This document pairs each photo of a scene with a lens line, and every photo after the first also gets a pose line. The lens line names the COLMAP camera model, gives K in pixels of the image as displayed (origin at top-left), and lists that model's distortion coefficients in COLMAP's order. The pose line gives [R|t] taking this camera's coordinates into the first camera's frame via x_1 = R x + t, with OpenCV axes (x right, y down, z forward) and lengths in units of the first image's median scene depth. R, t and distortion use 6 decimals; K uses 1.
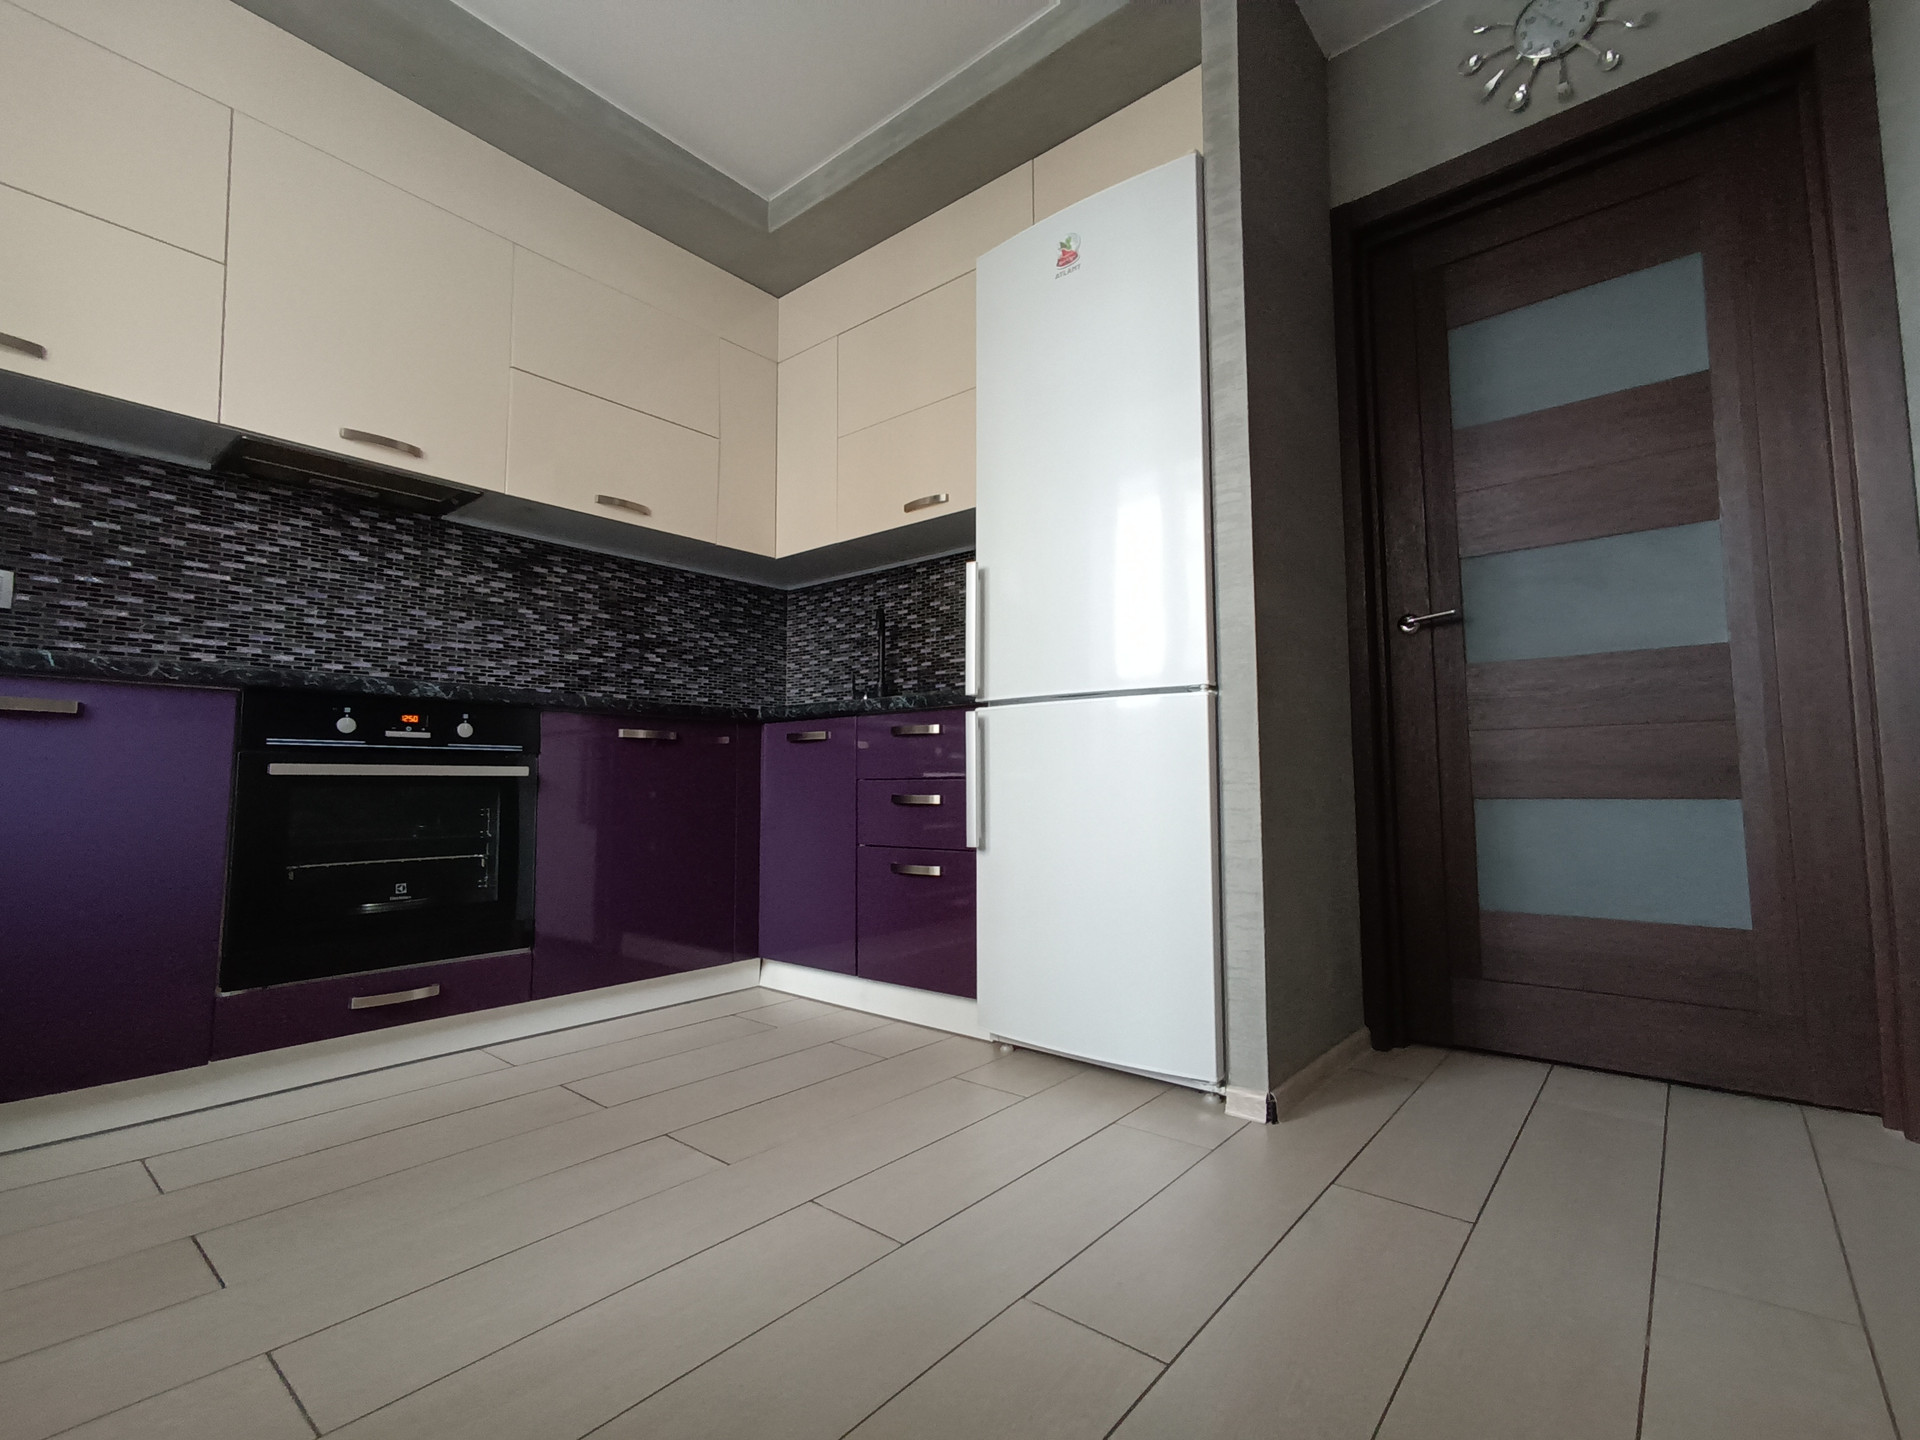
lens RADIAL K [[888.2, 0, 933.6], [0, 888.2, 717.6], [0, 0, 1]] dist [-0.004397, 0.016352]
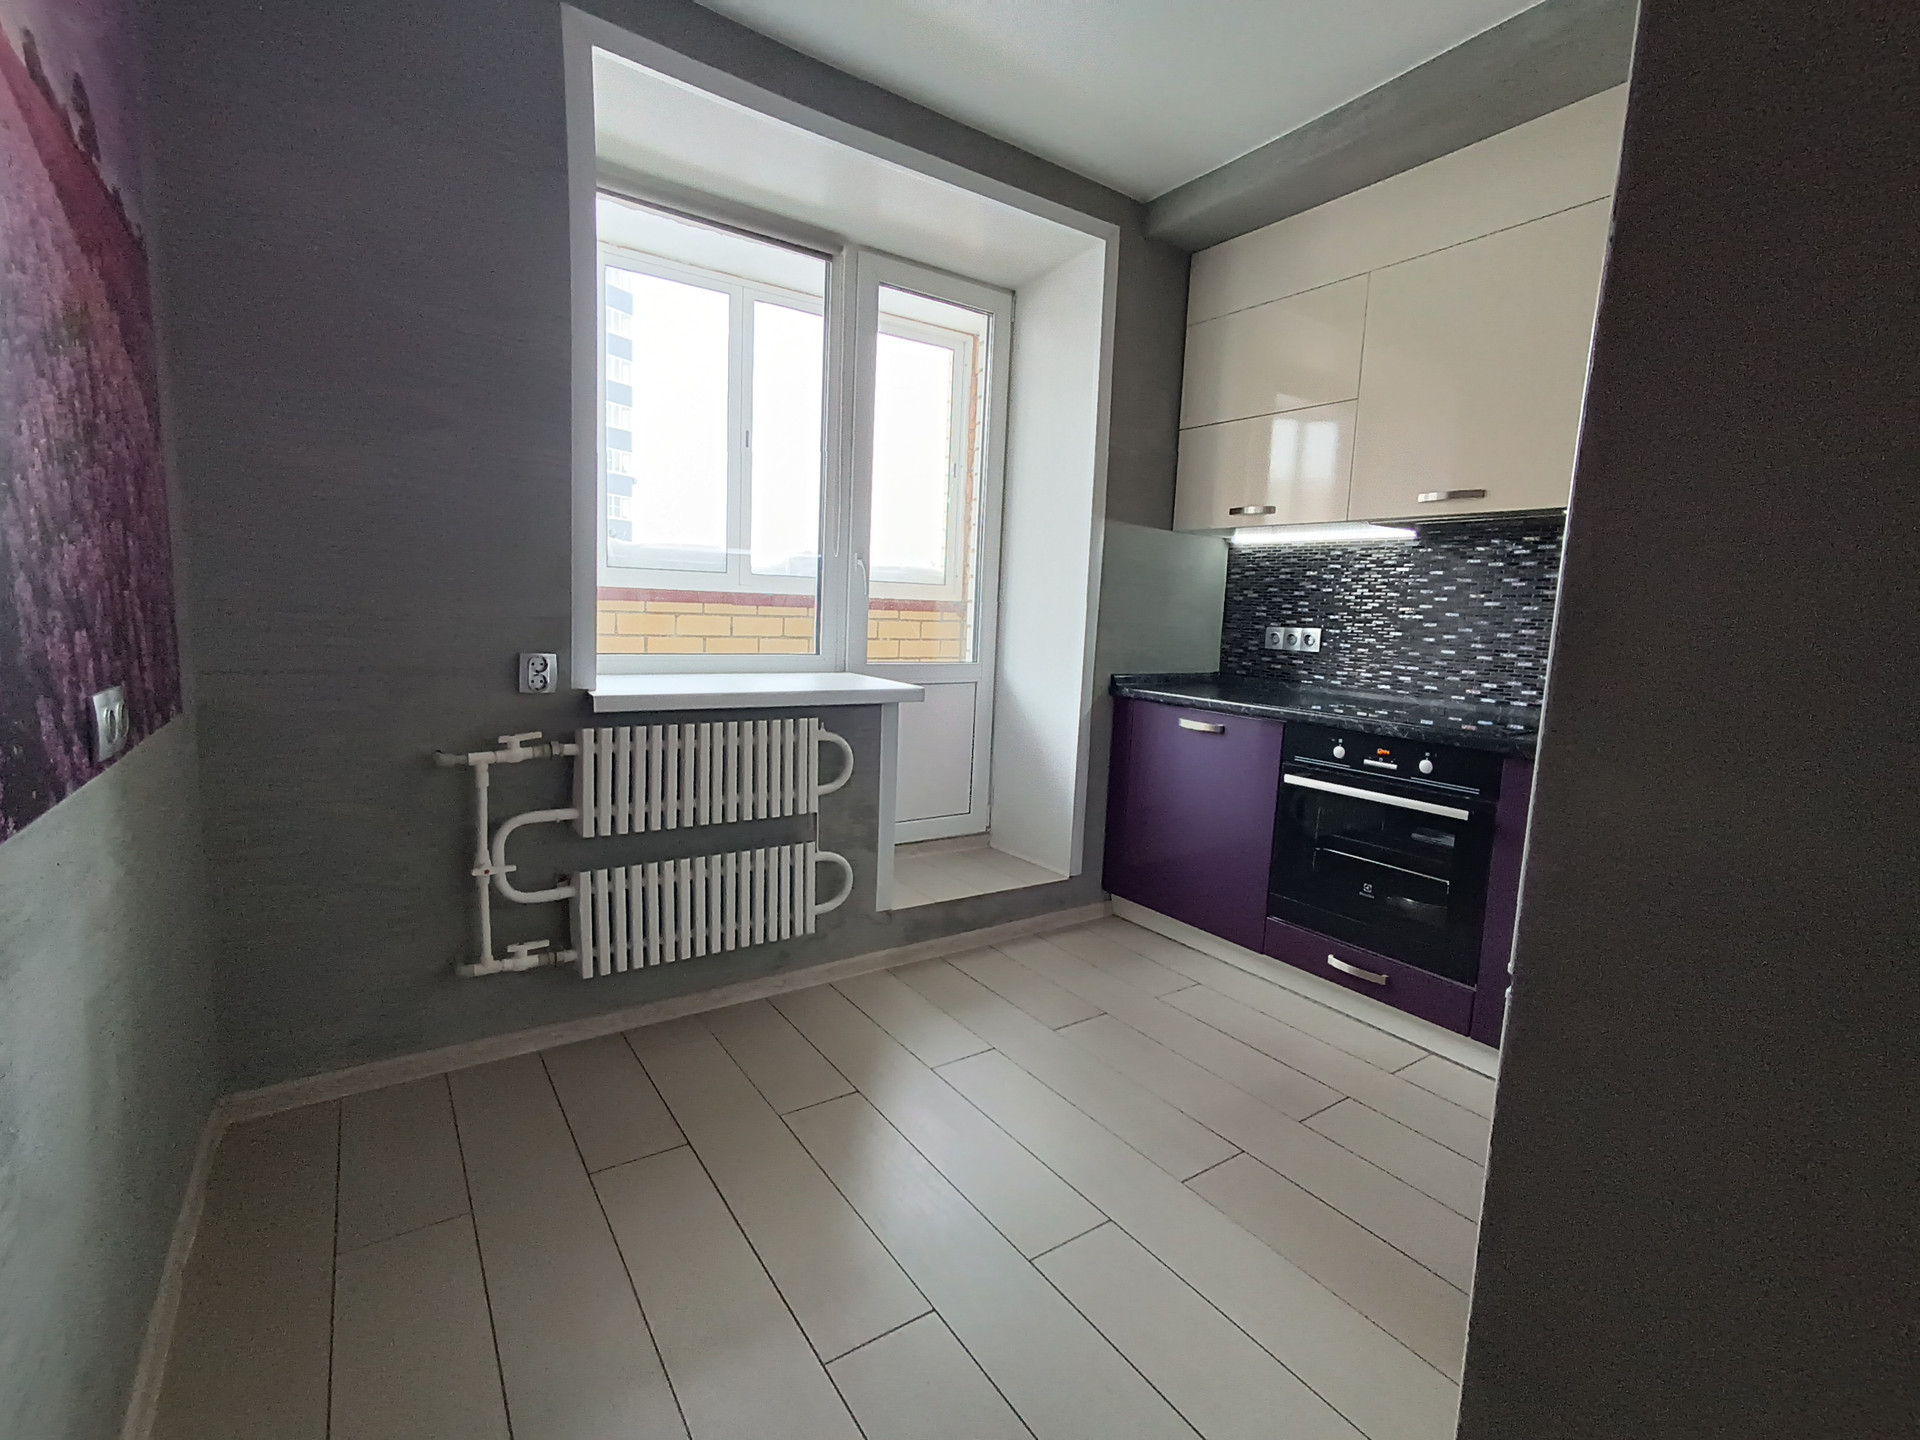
lens RADIAL K [[888.2, 0, 963.9], [0, 888.2, 715.1], [0, 0, 1]] dist [-0.004397, 0.016352]
pose [[-0.253295, 0.106934, -0.961461, 0.617051], [0.033610, 0.994245, 0.101726, -0.167221], [0.966805, -0.006548, -0.255431, 0.683301]]
